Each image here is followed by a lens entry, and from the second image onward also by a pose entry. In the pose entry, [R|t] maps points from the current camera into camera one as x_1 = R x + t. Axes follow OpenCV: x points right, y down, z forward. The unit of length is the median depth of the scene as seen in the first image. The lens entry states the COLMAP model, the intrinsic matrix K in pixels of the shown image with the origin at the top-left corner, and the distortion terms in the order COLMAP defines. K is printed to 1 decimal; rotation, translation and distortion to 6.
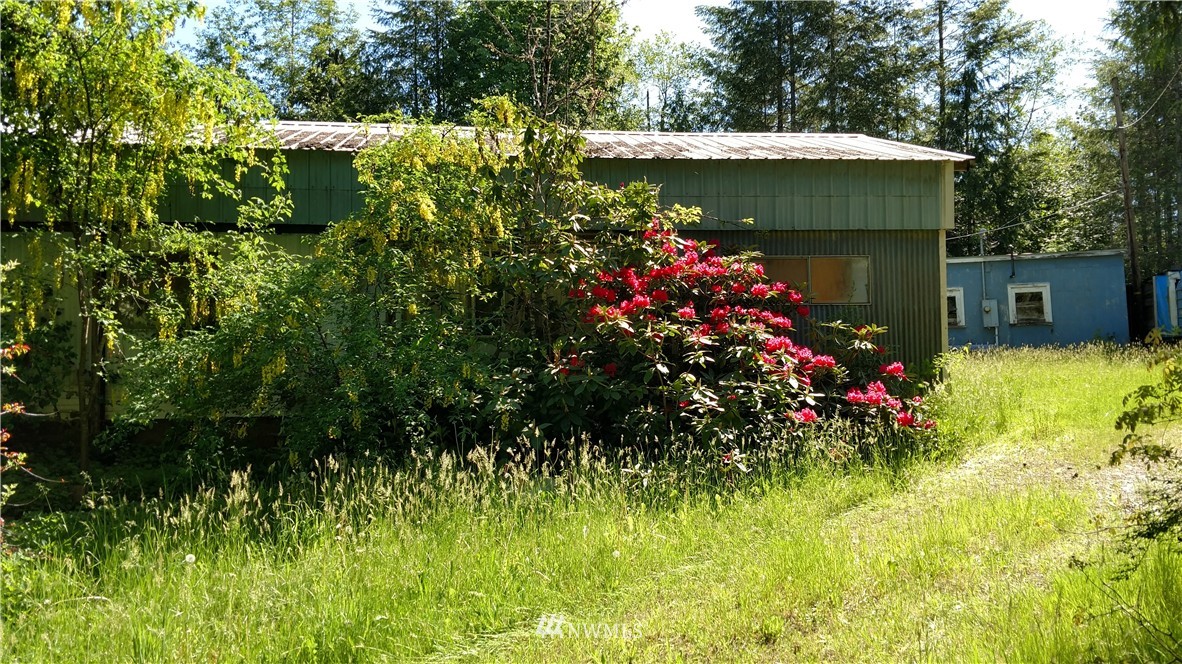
lens RADIAL K [[830.7, 0, 591.0], [0, 830.7, 332.0], [0, 0, 1]] dist [0.002431, -0.084252]
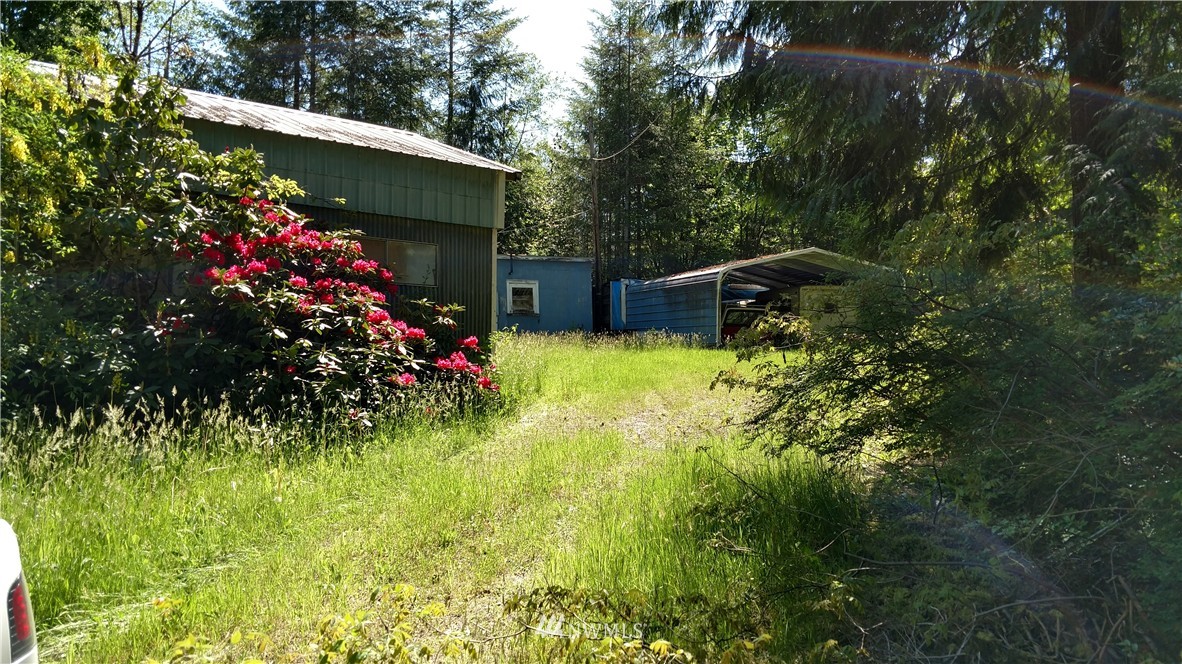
lens RADIAL K [[868.7, 0, 591.0], [0, 868.7, 332.0], [0, 0, 1]] dist [0.001768, -0.198917]
pose [[0.798028, 0.038265, 0.601404, -0.208823], [-0.045457, 0.998961, -0.003241, 0.022774], [-0.600904, -0.024752, 0.798938, -0.080538]]
